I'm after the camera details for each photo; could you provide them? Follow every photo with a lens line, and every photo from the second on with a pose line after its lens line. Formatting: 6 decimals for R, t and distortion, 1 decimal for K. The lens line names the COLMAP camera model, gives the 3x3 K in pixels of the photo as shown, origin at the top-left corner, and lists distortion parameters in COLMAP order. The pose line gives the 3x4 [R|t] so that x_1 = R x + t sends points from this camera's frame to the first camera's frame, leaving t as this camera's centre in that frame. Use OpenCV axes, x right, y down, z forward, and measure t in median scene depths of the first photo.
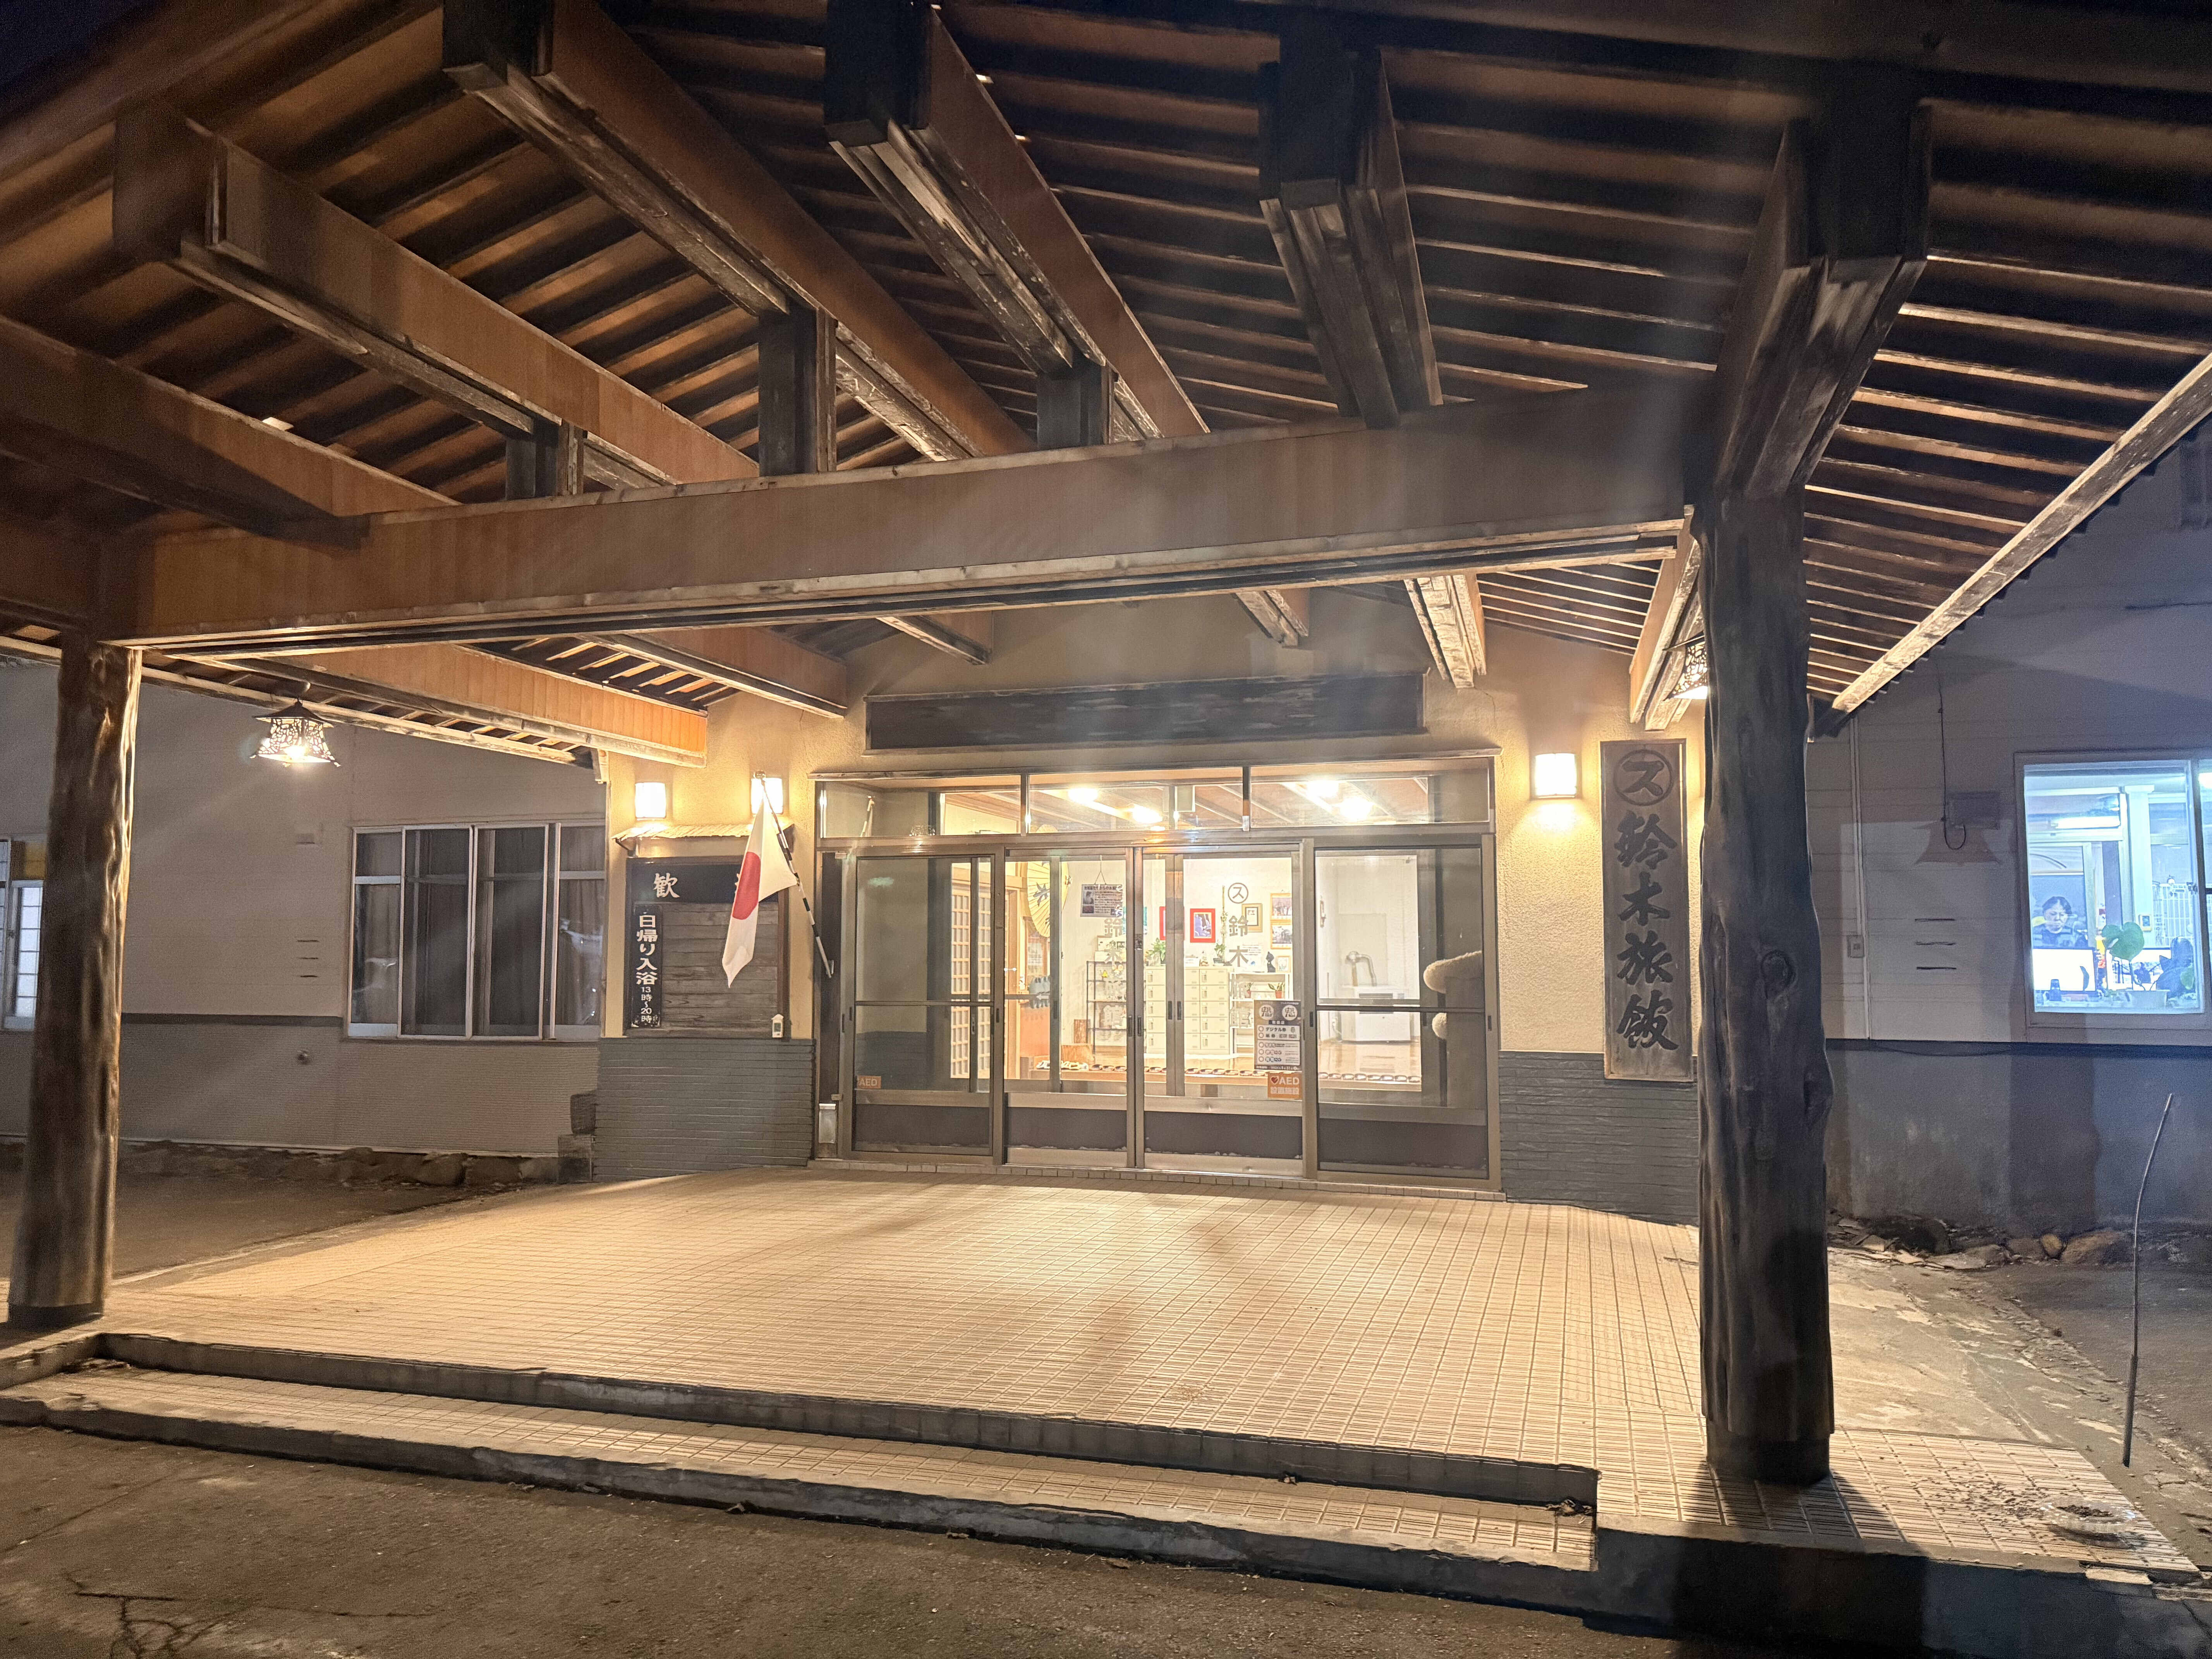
lens RADIAL K [[1547.5, 0, 1102.0], [0, 1547.5, 837.3], [0, 0, 1]] dist [0.160214, -0.270130]
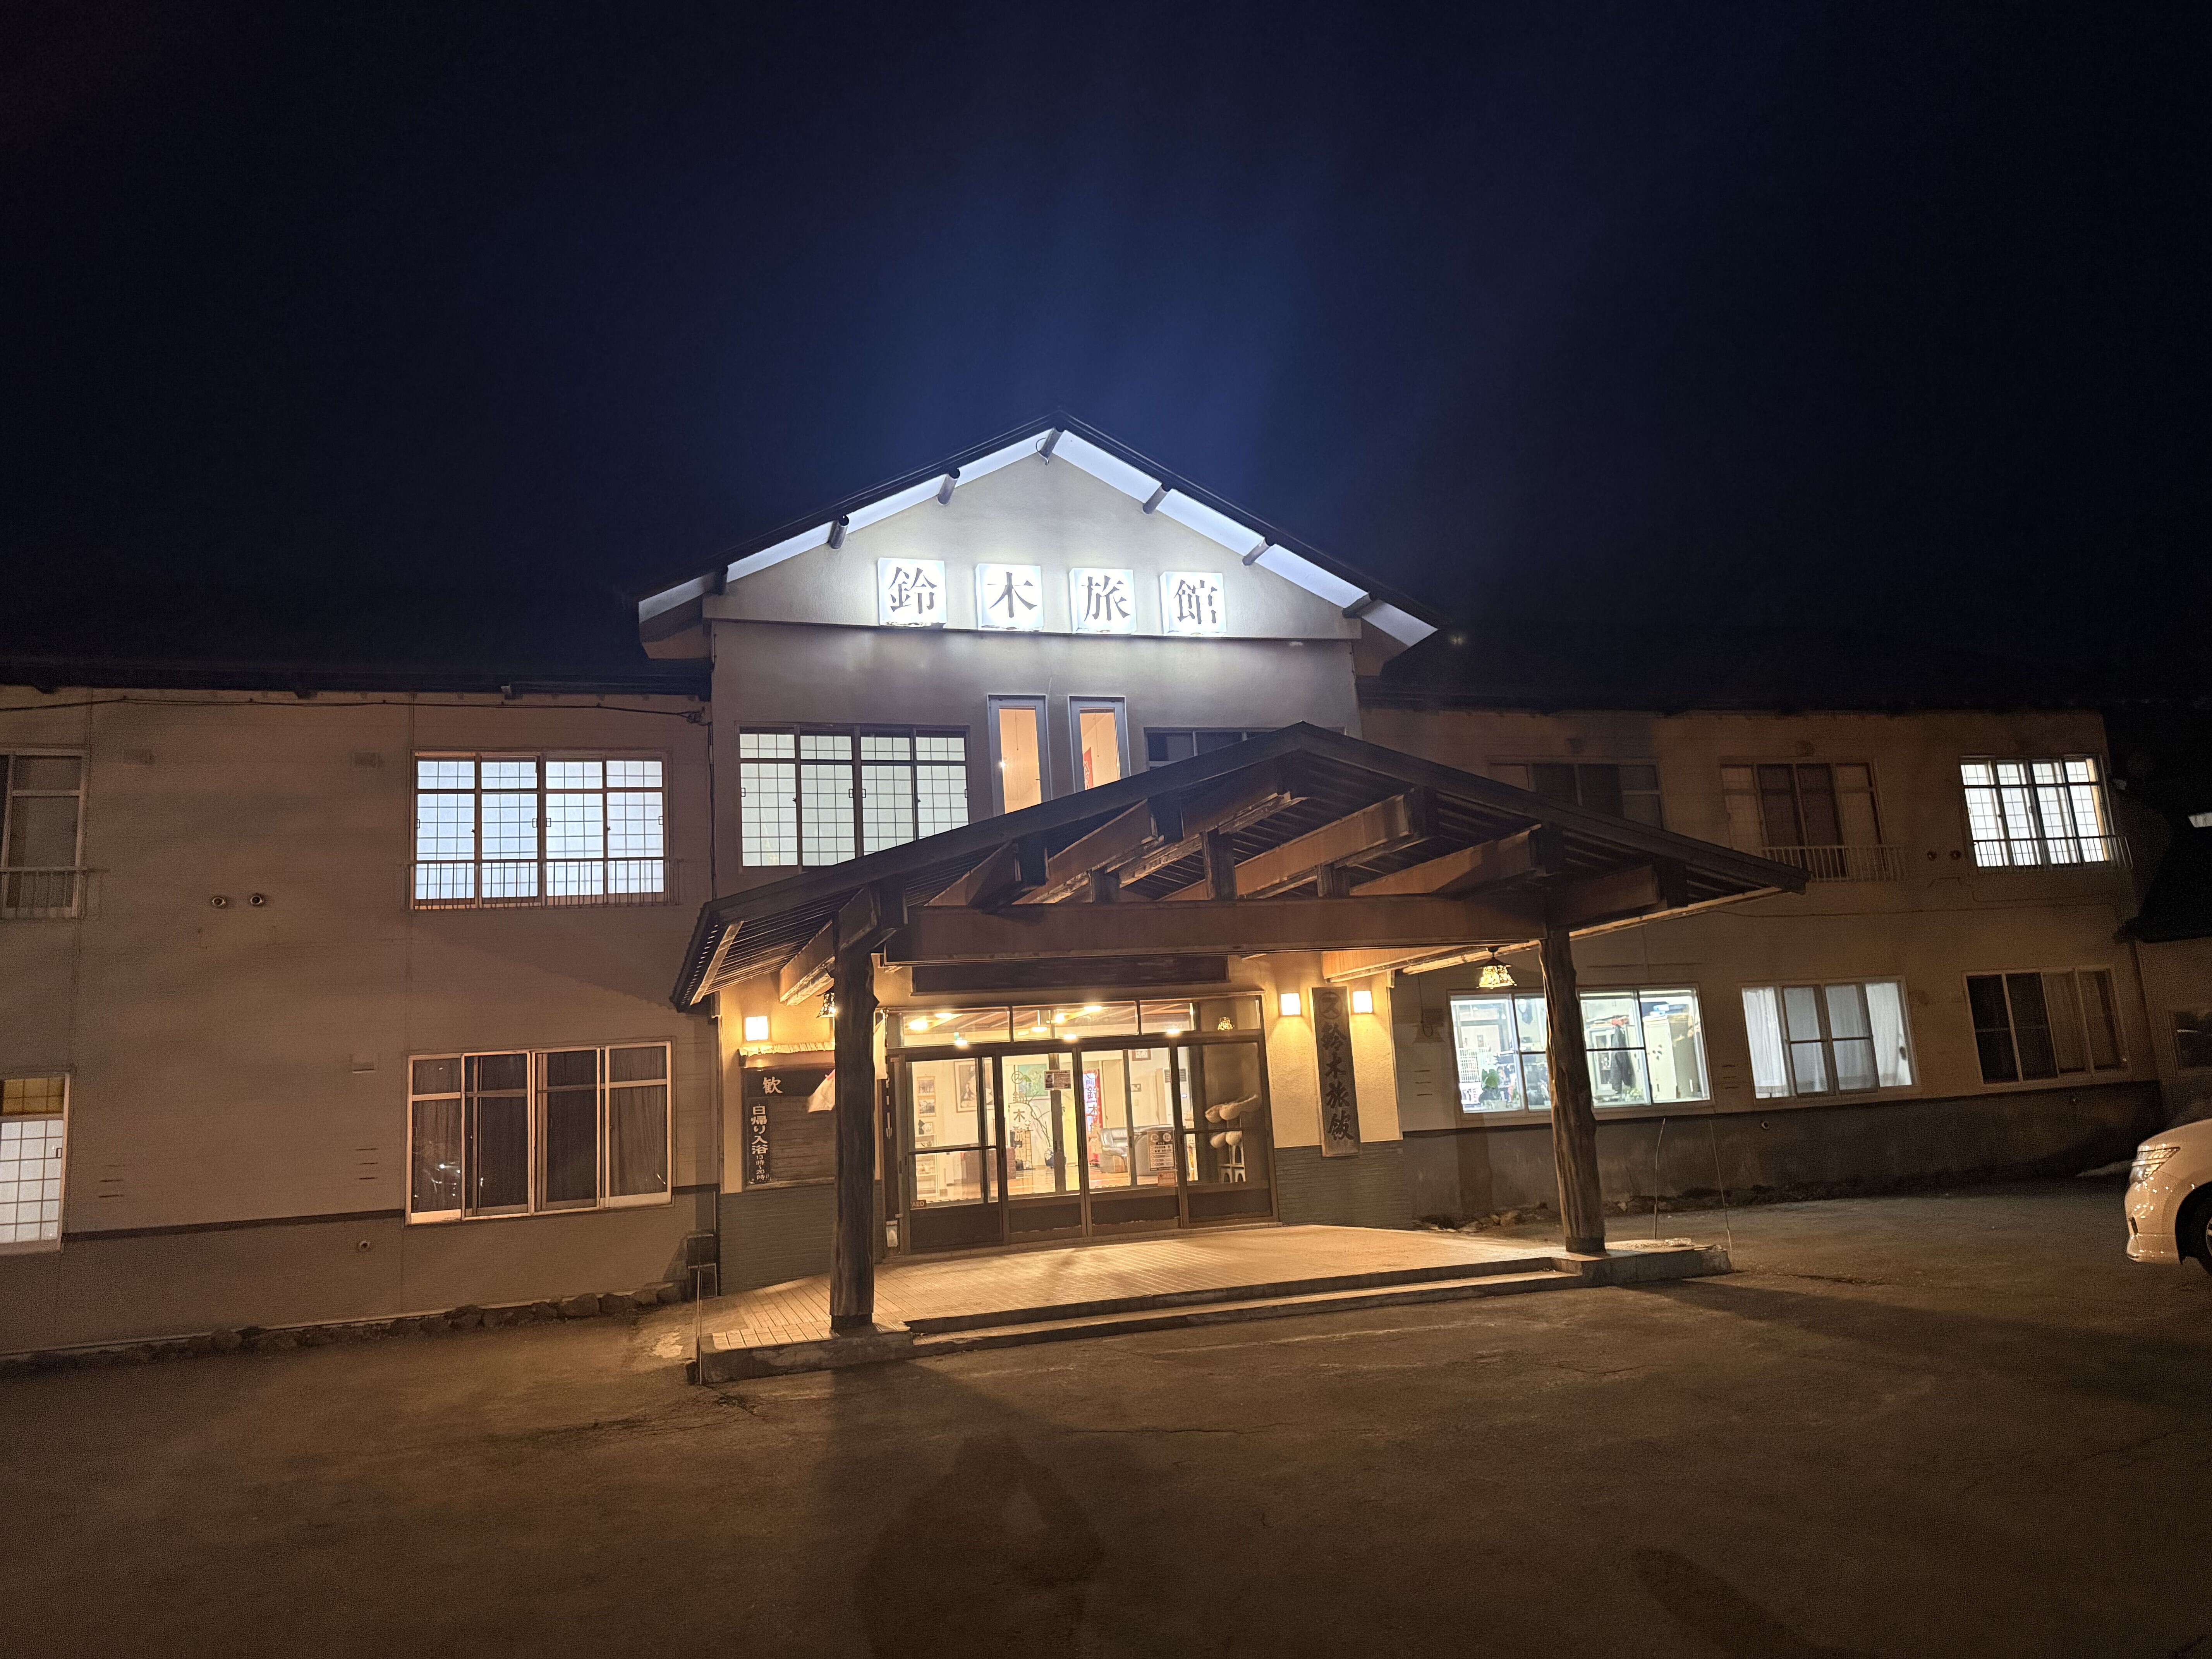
lens RADIAL K [[1547.5, 0, 1102.0], [0, 1547.5, 837.3], [0, 0, 1]] dist [0.160214, -0.270130]
pose [[0.834680, 0.040817, 0.549220, -0.980045], [0.024979, 0.993418, -0.111791, -0.034920], [-0.550168, 0.107029, 0.828167, -0.514772]]
